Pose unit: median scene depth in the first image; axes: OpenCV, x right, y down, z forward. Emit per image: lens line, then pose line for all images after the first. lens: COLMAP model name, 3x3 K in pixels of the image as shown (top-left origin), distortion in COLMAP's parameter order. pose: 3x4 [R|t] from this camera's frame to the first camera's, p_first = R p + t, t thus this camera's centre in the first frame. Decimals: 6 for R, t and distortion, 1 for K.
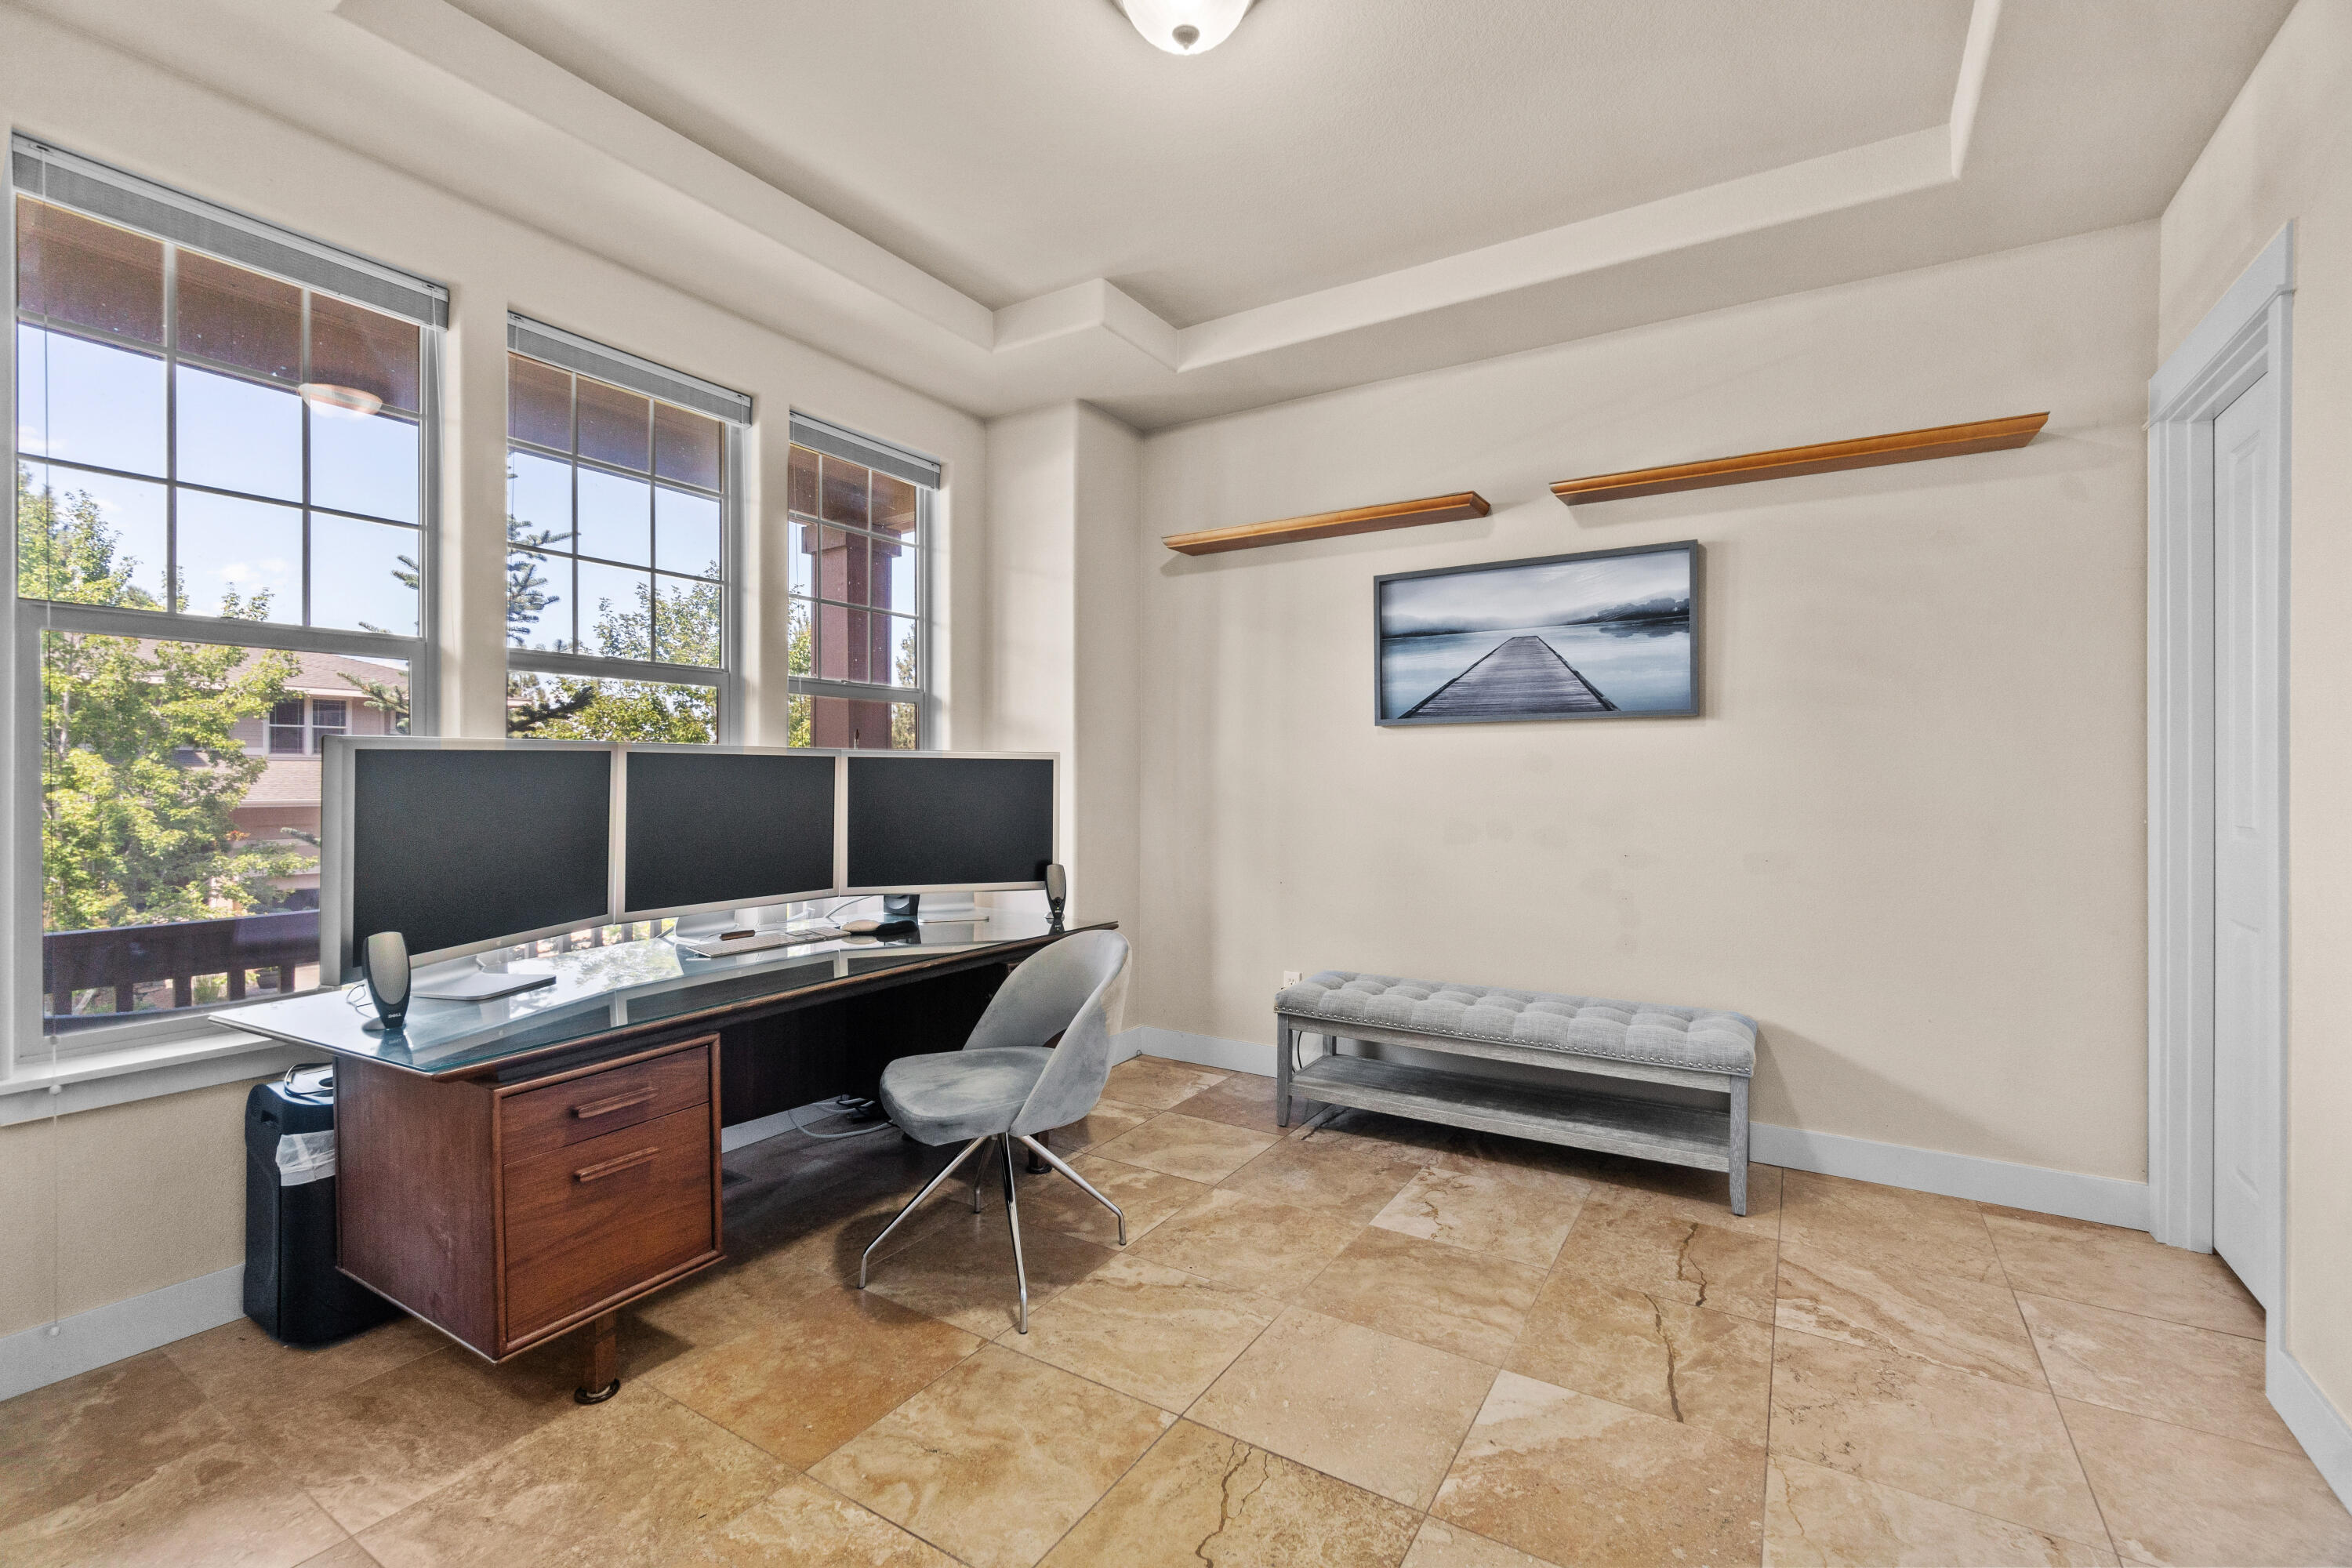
lens RADIAL K [[1022.8, 0, 1171.9], [0, 1022.8, 778.5], [0, 0, 1]] dist [-0.000301, -0.000459]
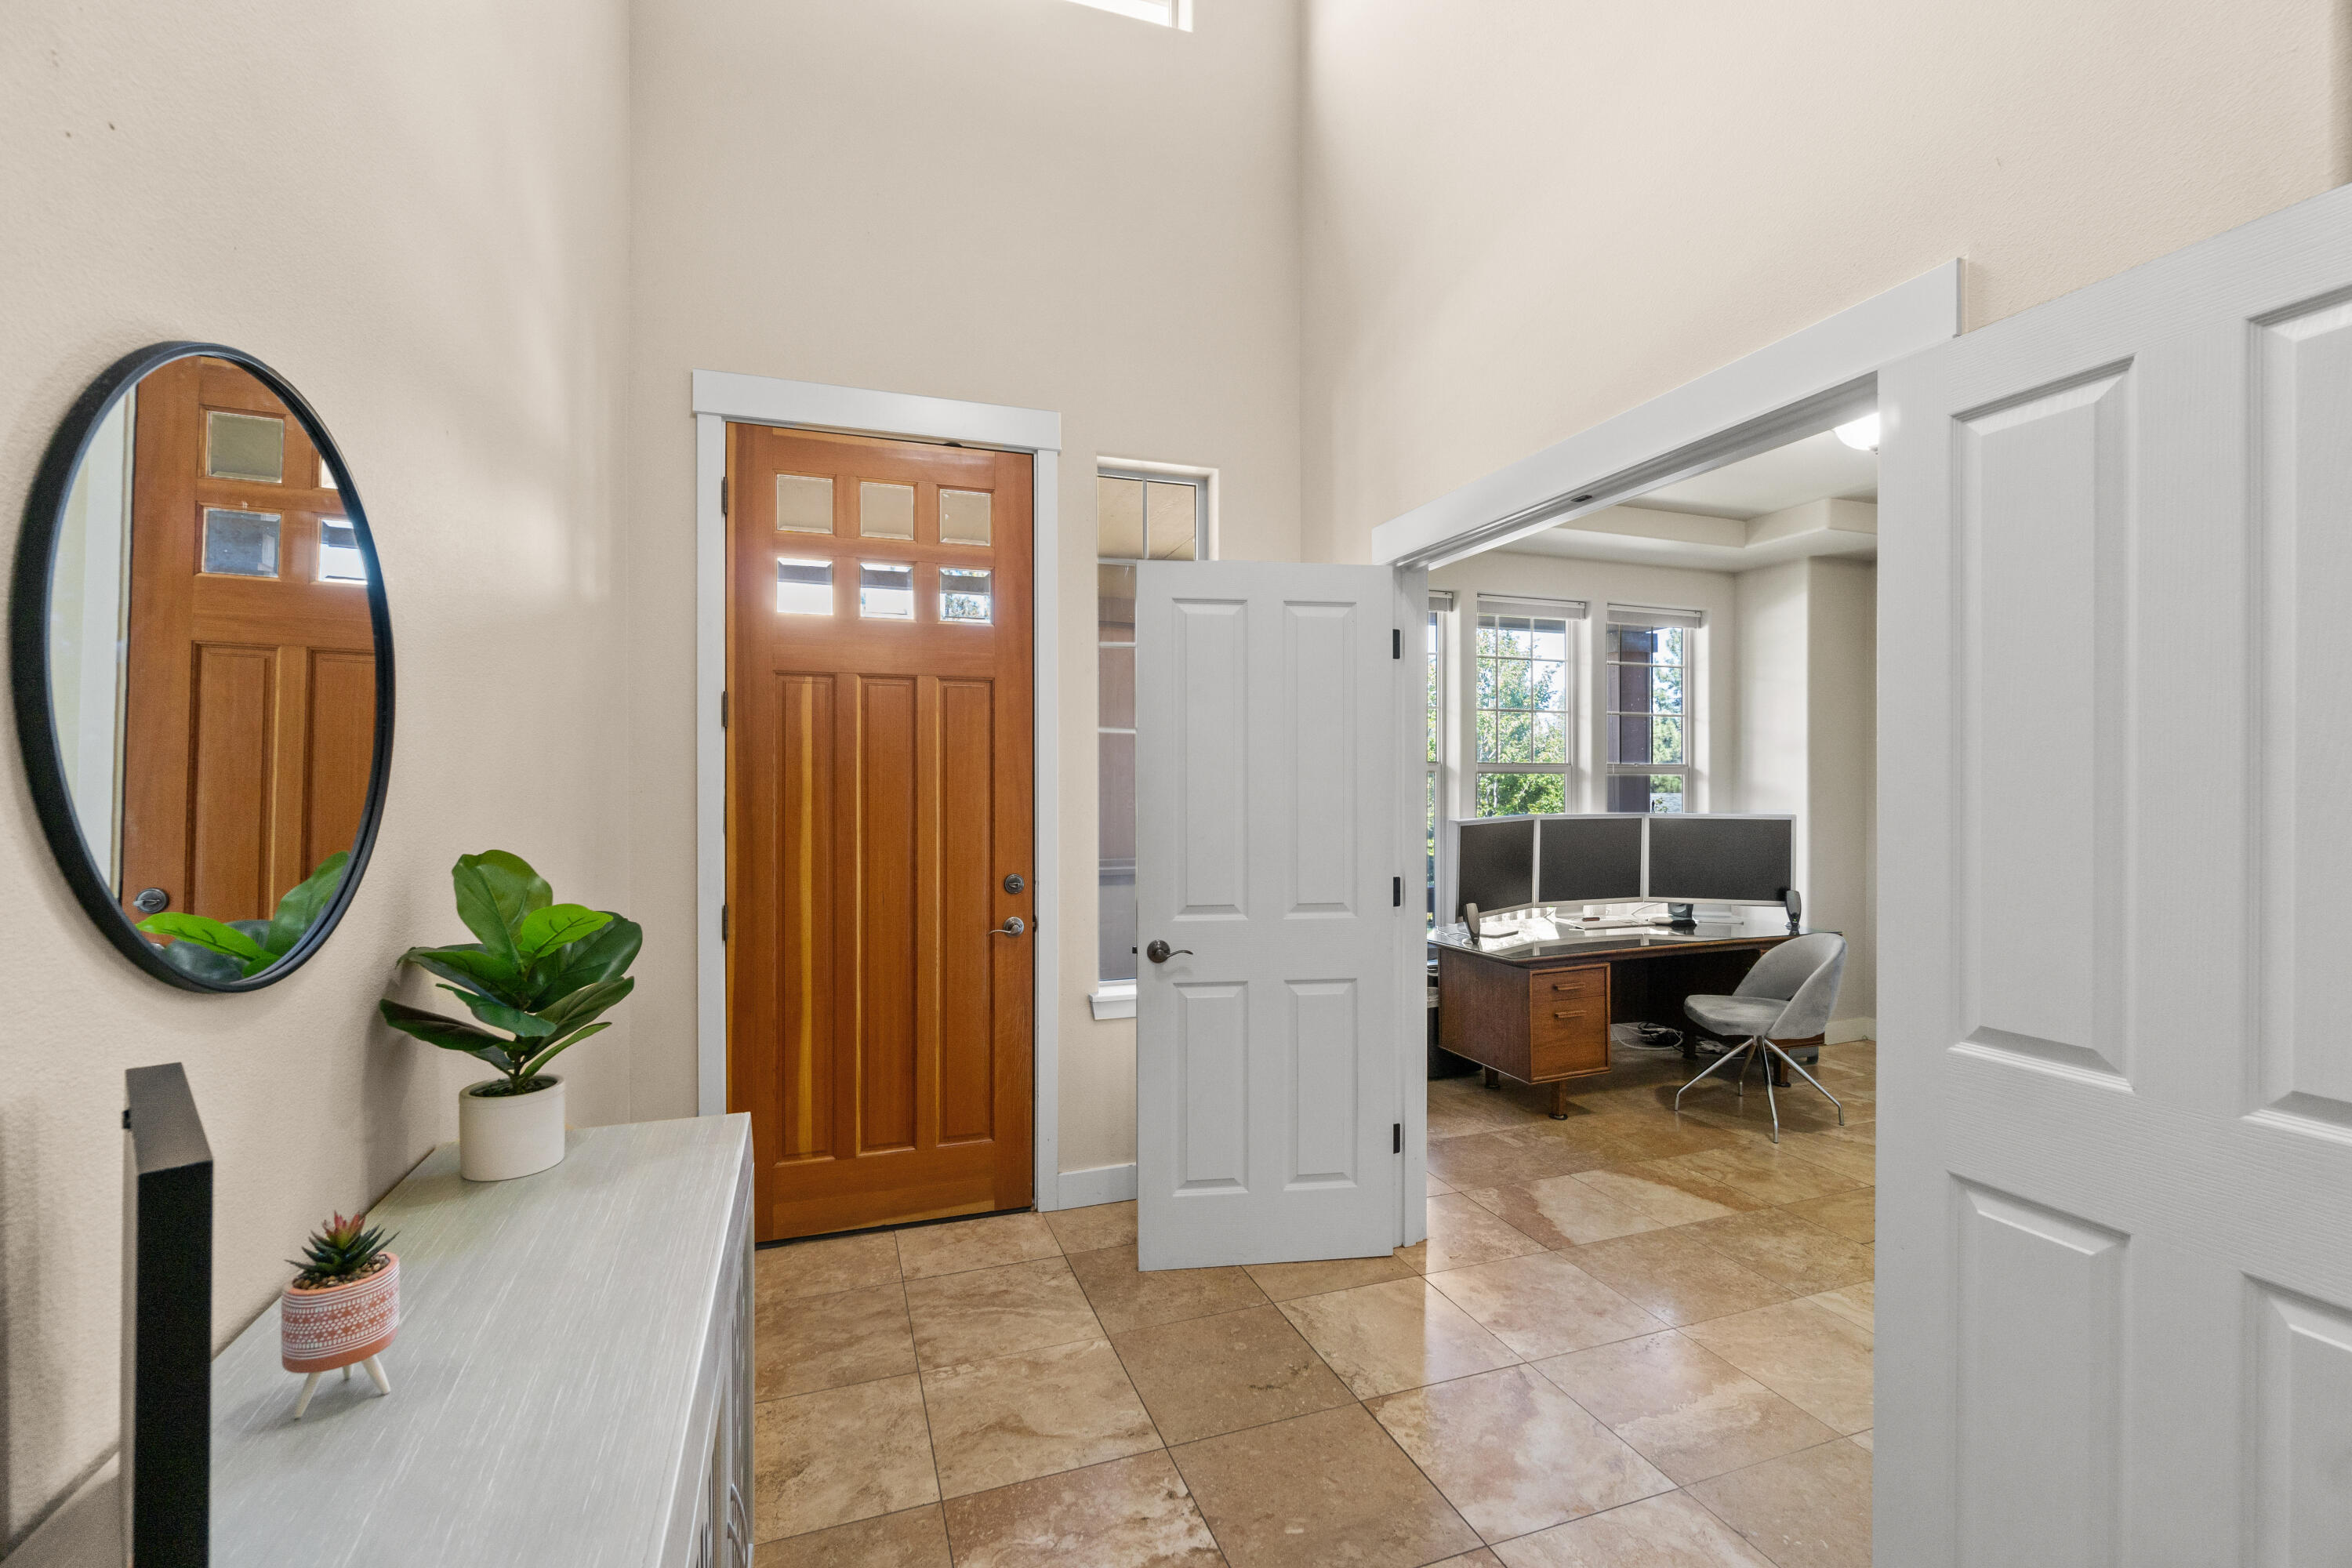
lens RADIAL K [[1022.8, 0, 1187.4], [0, 1022.8, 780.3], [0, 0, 1]] dist [-0.000301, -0.000459]
pose [[0.802534, -0.000672, -0.596606, 0.090540], [-0.002060, 0.999990, -0.003898, -0.092669], [0.596603, 0.004357, 0.802525, -0.969266]]
